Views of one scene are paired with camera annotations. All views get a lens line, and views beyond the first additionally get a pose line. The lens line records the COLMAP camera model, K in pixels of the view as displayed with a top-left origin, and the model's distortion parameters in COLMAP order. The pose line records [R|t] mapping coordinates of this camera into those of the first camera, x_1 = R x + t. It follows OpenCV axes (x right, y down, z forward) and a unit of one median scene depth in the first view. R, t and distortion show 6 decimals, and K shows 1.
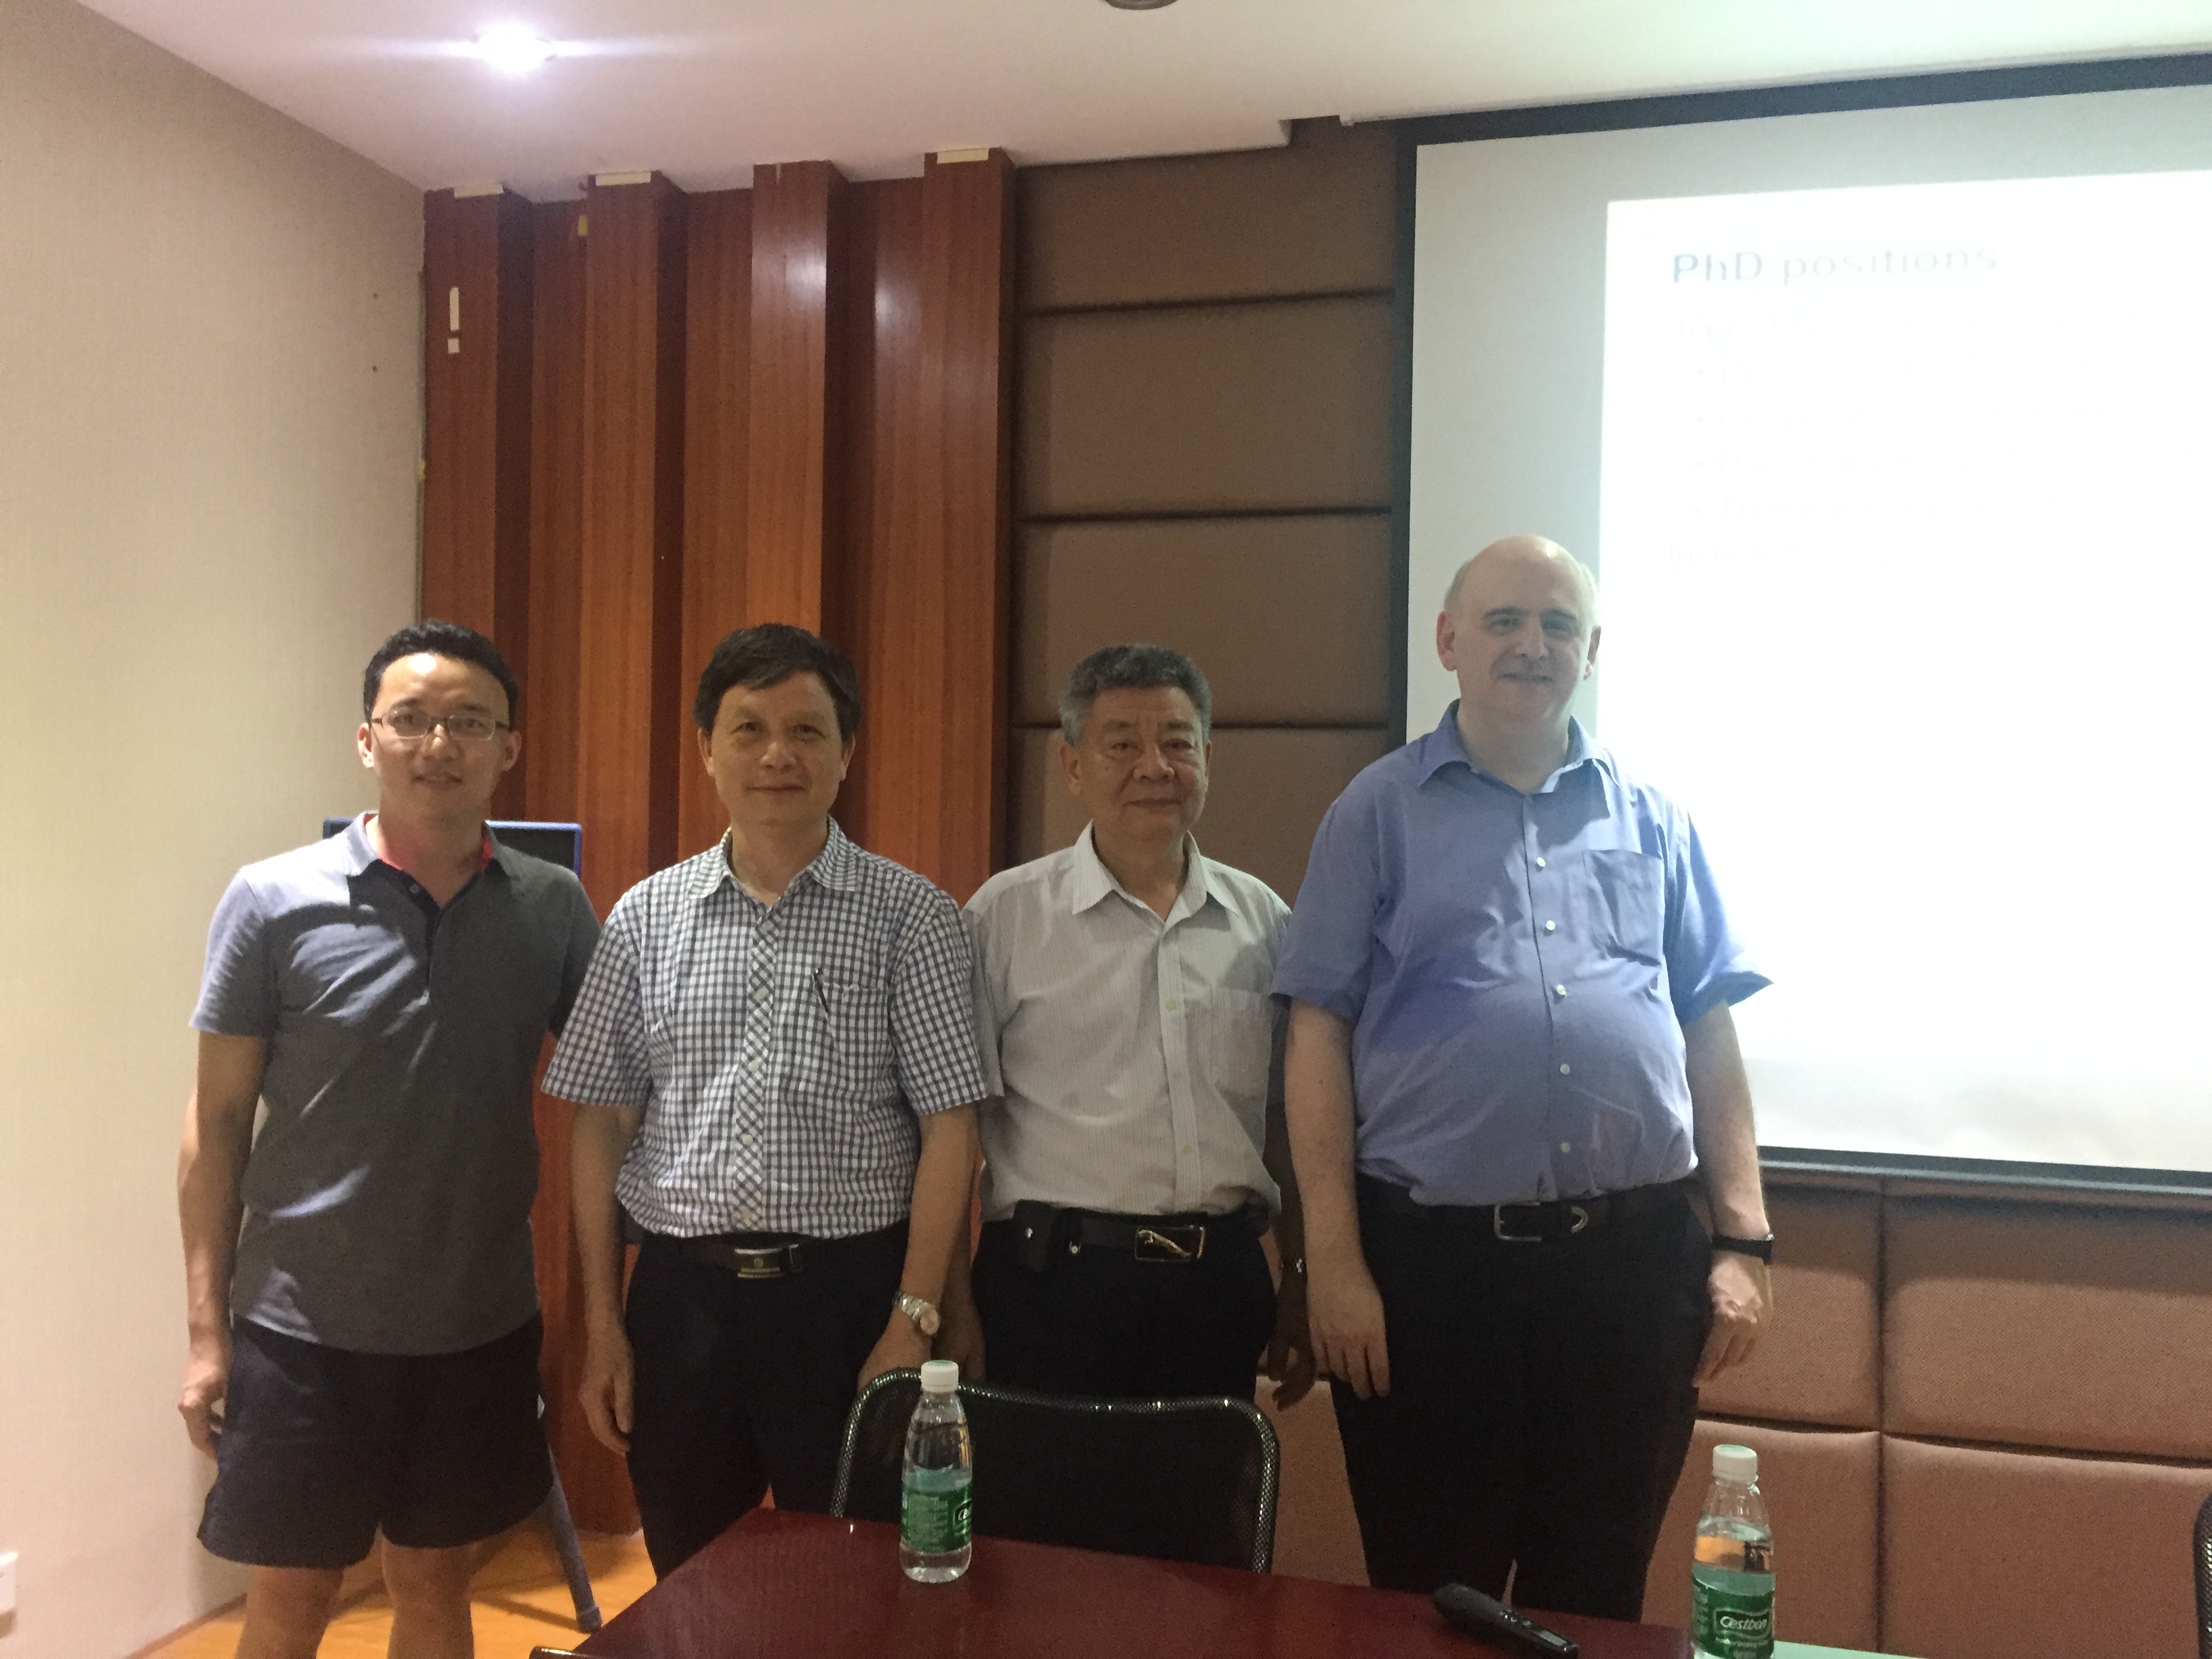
lens RADIAL K [[1881.7, 0, 1096.1], [0, 1881.7, 813.1], [0, 0, 1]] dist [0.101933, -0.129869]
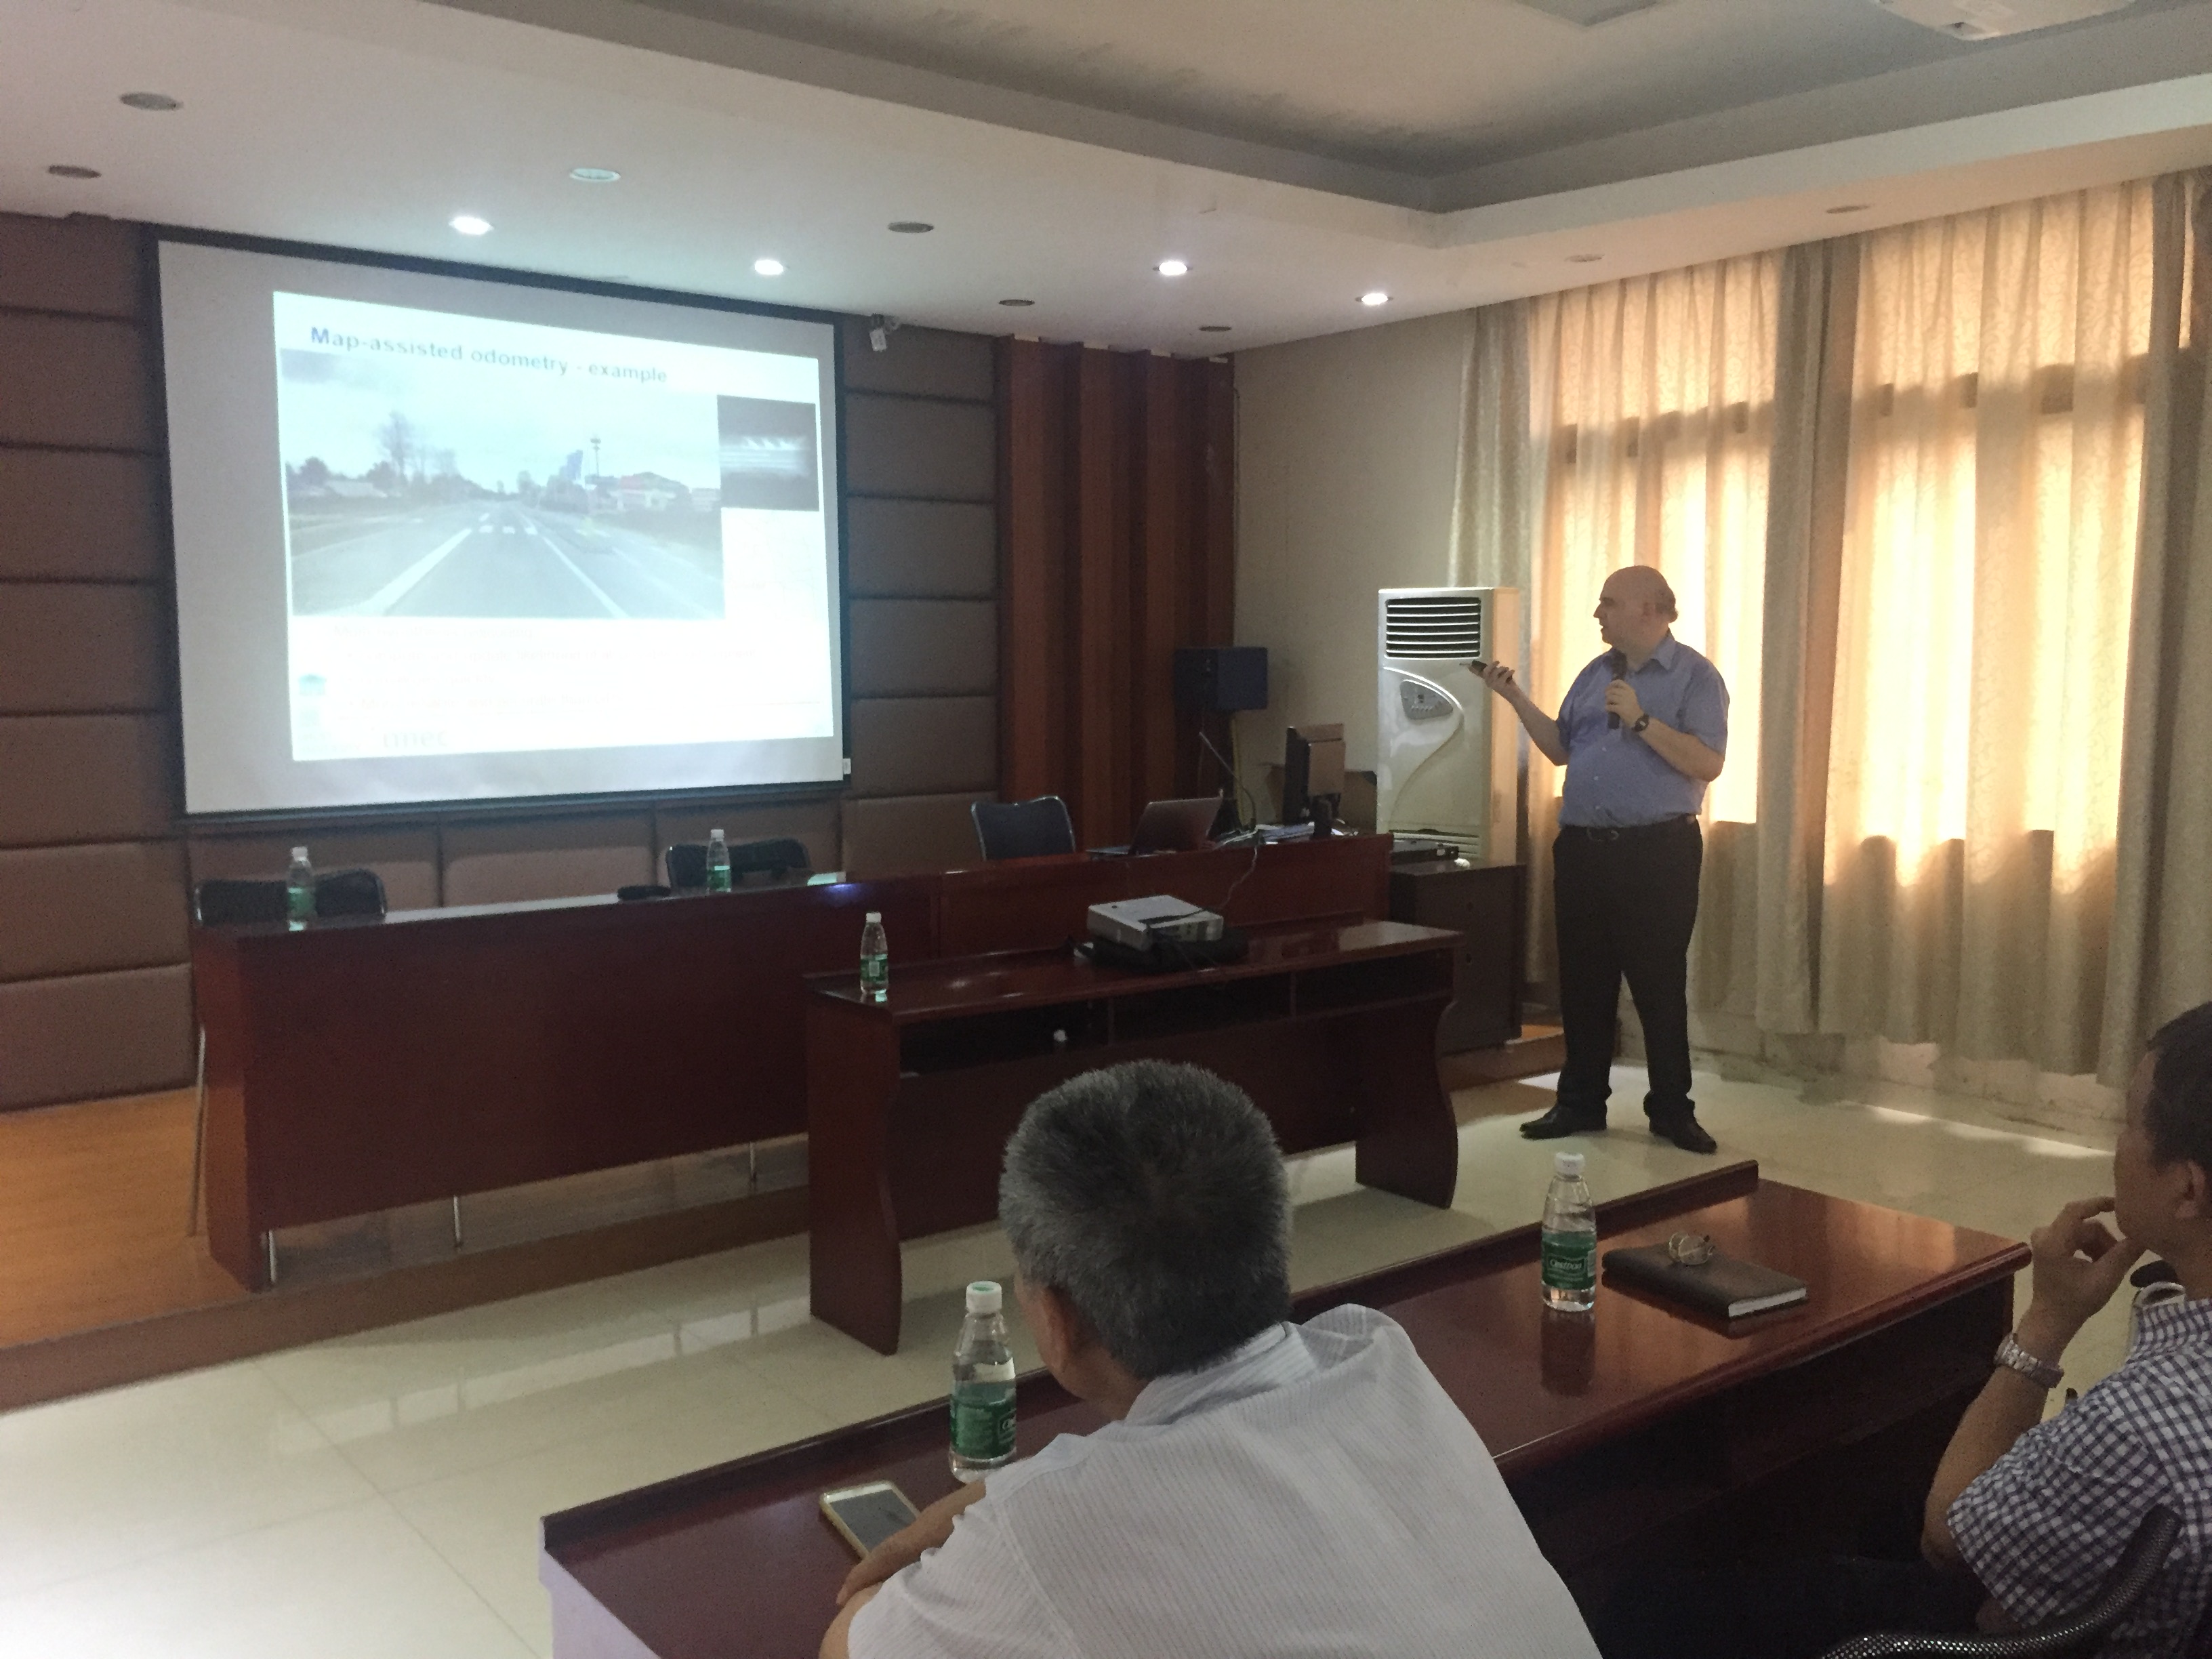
lens RADIAL K [[1903.8, 0, 1104.9], [0, 1903.8, 822.4], [0, 0, 1]] dist [0.099224, -0.150170]
pose [[0.601508, -0.091299, 0.793633, -0.704839], [0.002860, 0.993688, 0.112145, -0.023220], [-0.798862, -0.065186, 0.597972, -0.707565]]
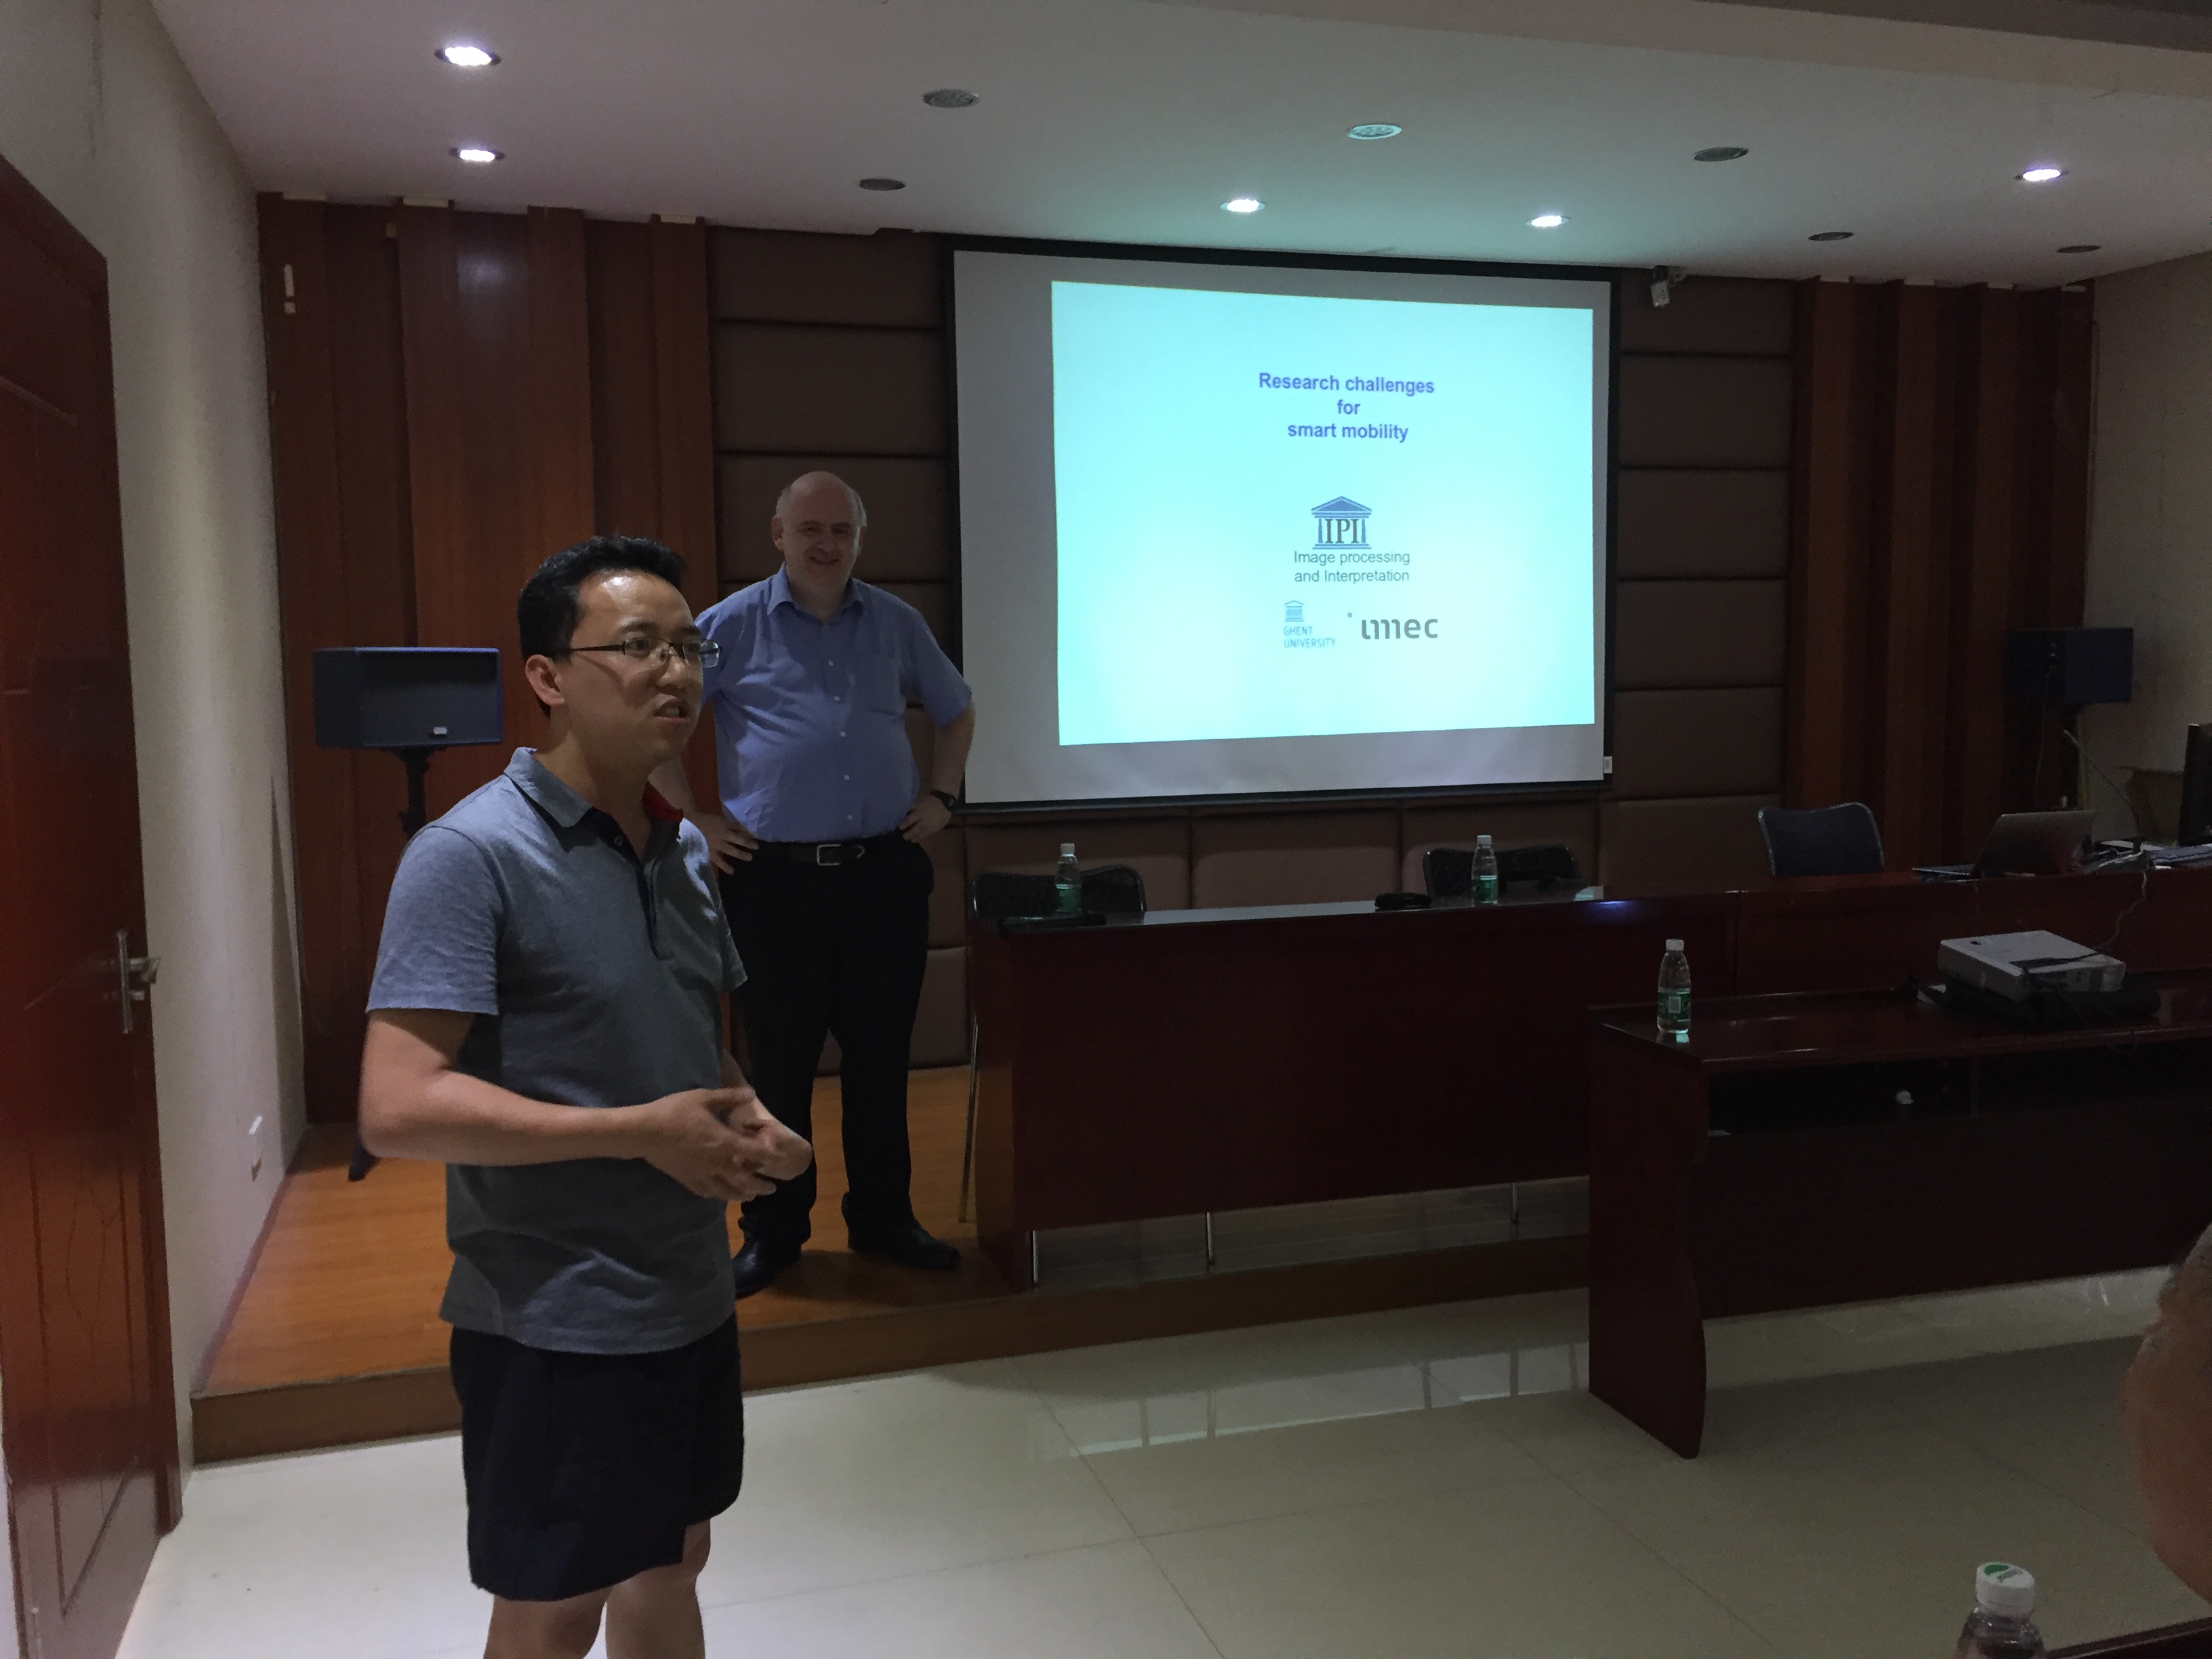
lens RADIAL K [[1881.7, 0, 1096.1], [0, 1881.7, 813.1], [0, 0, 1]] dist [0.101933, -0.129869]
pose [[0.851230, -0.072911, 0.519702, -0.637058], [0.020042, 0.994096, 0.106639, -0.015599], [-0.524409, -0.080358, 0.847666, -0.571647]]
